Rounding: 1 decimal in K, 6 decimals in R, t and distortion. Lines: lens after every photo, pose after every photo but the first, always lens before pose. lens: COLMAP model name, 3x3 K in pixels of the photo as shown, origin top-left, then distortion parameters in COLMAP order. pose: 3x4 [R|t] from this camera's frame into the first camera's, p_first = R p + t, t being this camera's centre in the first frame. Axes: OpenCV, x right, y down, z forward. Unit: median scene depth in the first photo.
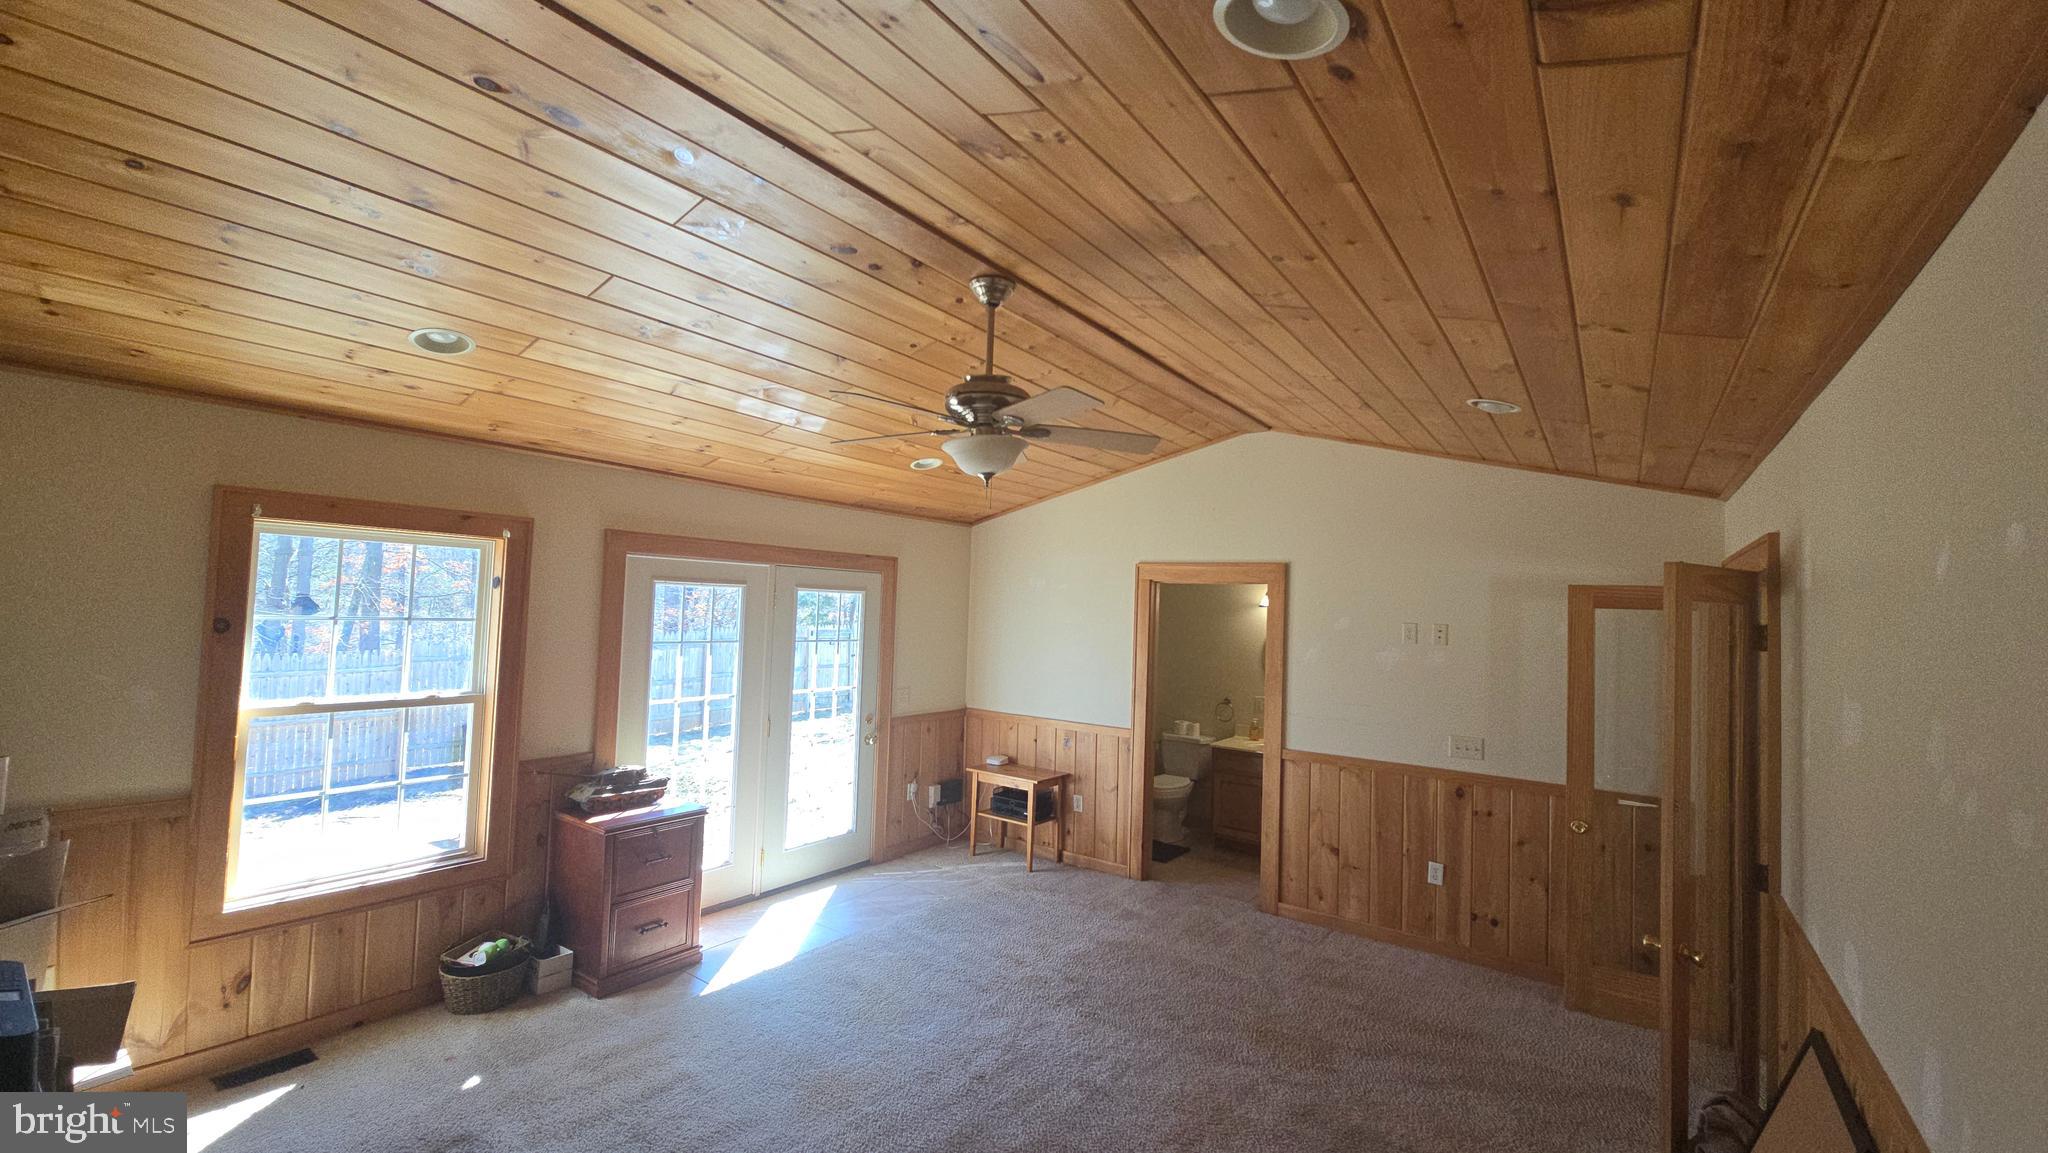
lens RADIAL K [[839.6, 0, 1032.1], [0, 839.6, 577.5], [0, 0, 1]] dist [0.010082, -0.005804]
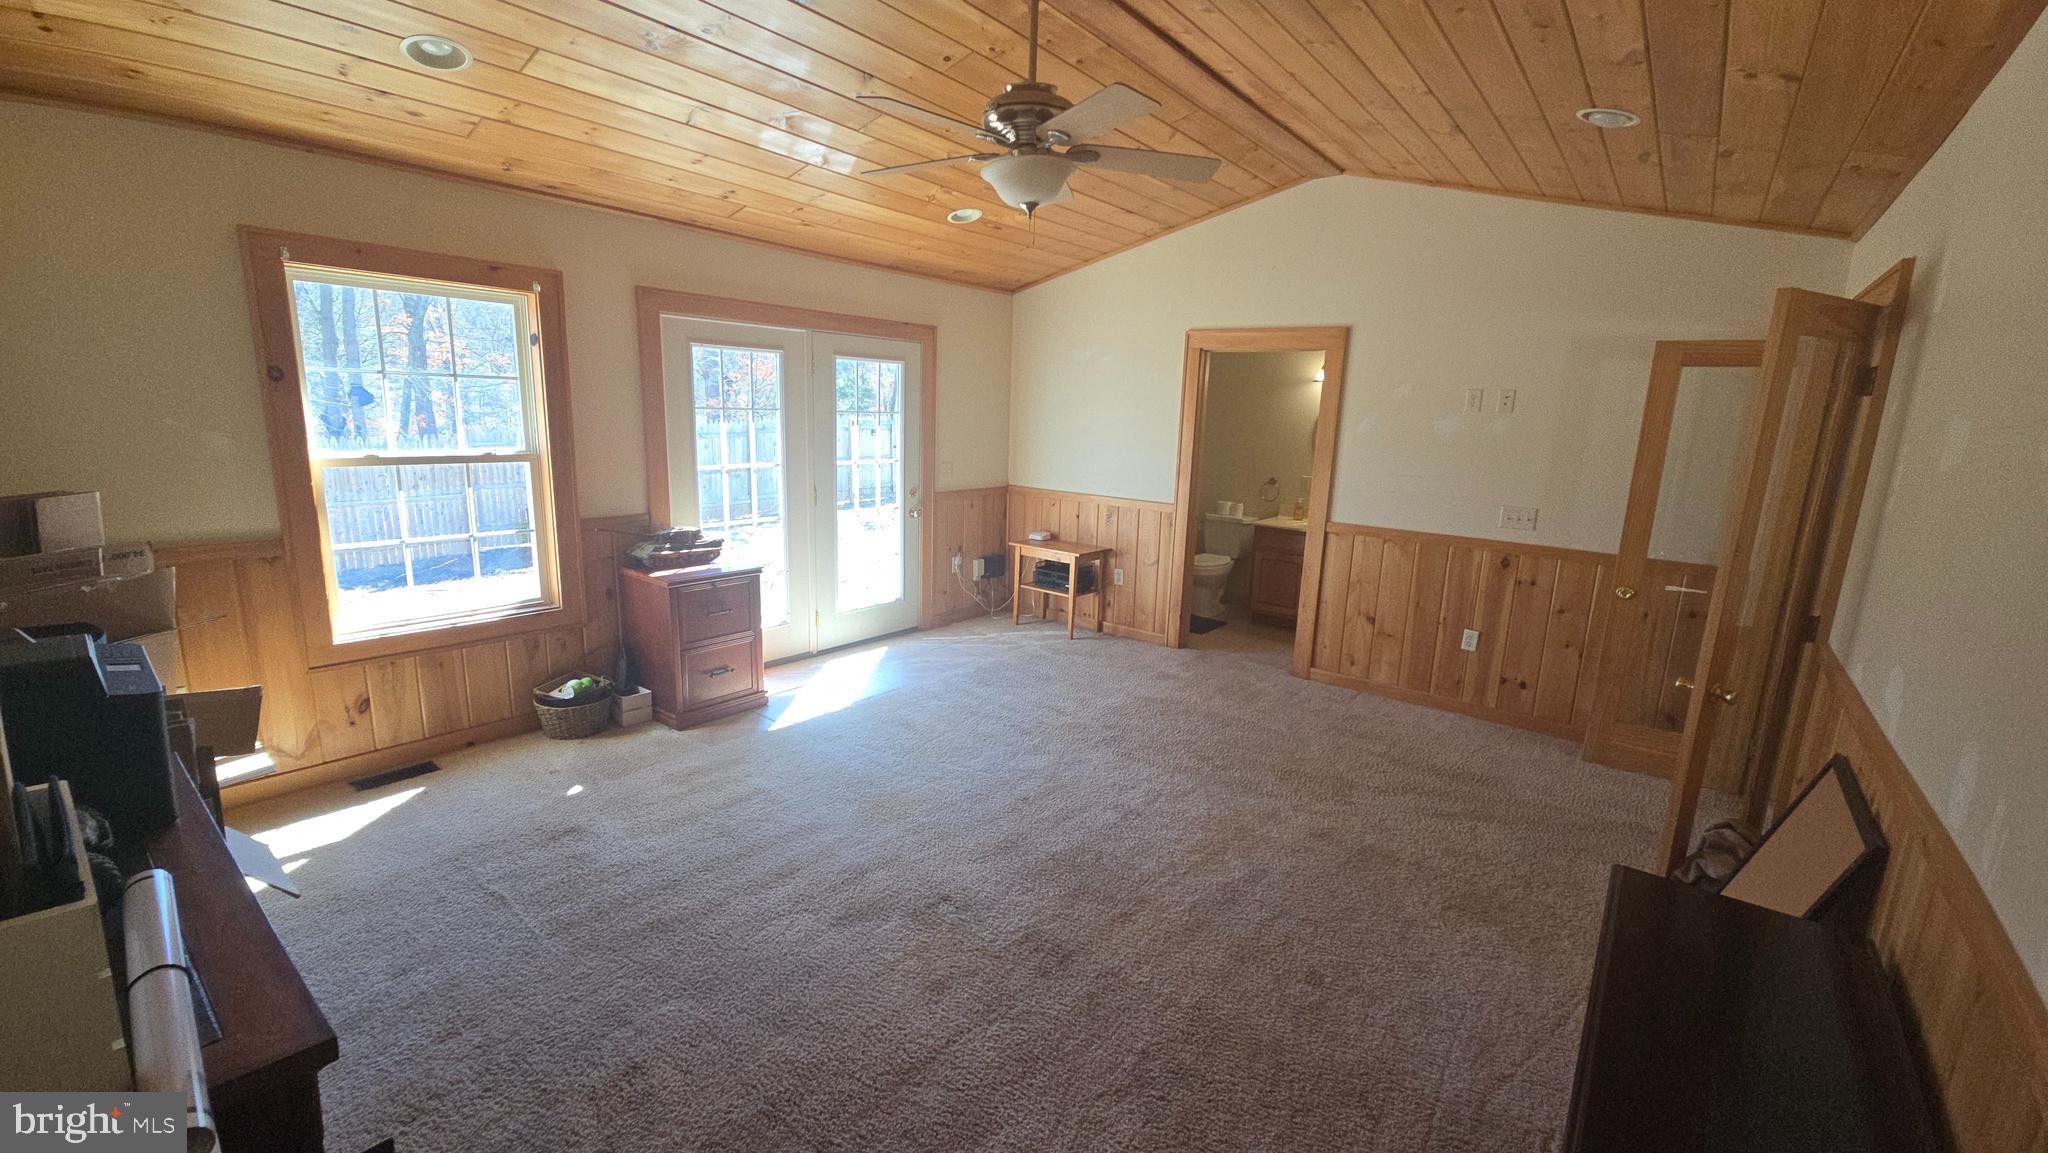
lens RADIAL K [[839.6, 0, 1030.8], [0, 839.6, 582.7], [0, 0, 1]] dist [0.010082, -0.005804]
pose [[0.998688, 0.011225, -0.049962, -0.001239], [0.001090, 0.970796, 0.239903, 0.046479], [0.051196, -0.239642, 0.969510, 0.003525]]
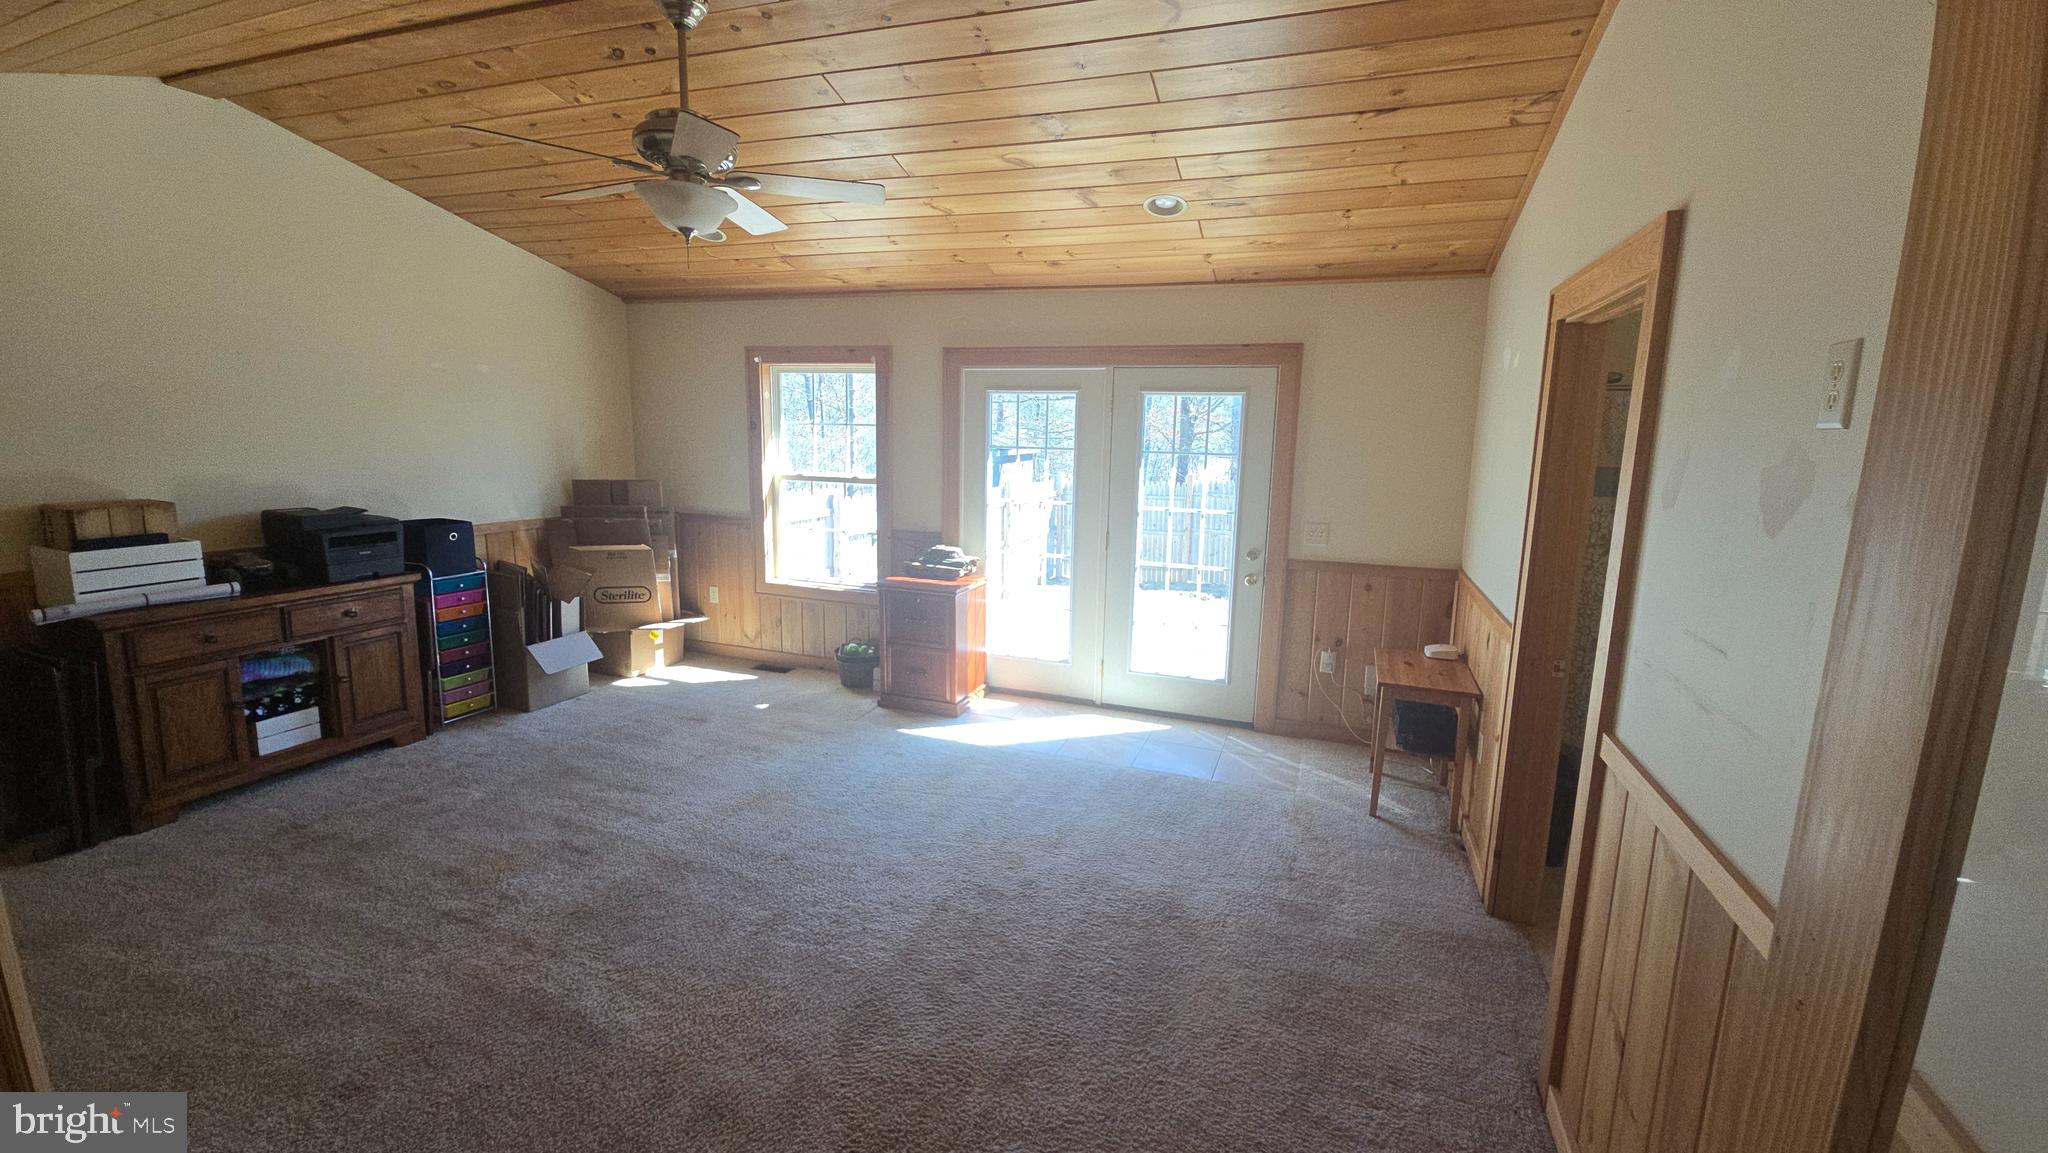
lens RADIAL K [[839.6, 0, 1036.6], [0, 839.6, 573.8], [0, 0, 1]] dist [0.010082, -0.005804]
pose [[0.258889, 0.130205, -0.957091, 0.776987], [0.018589, 0.990018, 0.139713, 0.104621], [0.965728, -0.053962, 0.253884, 0.882137]]
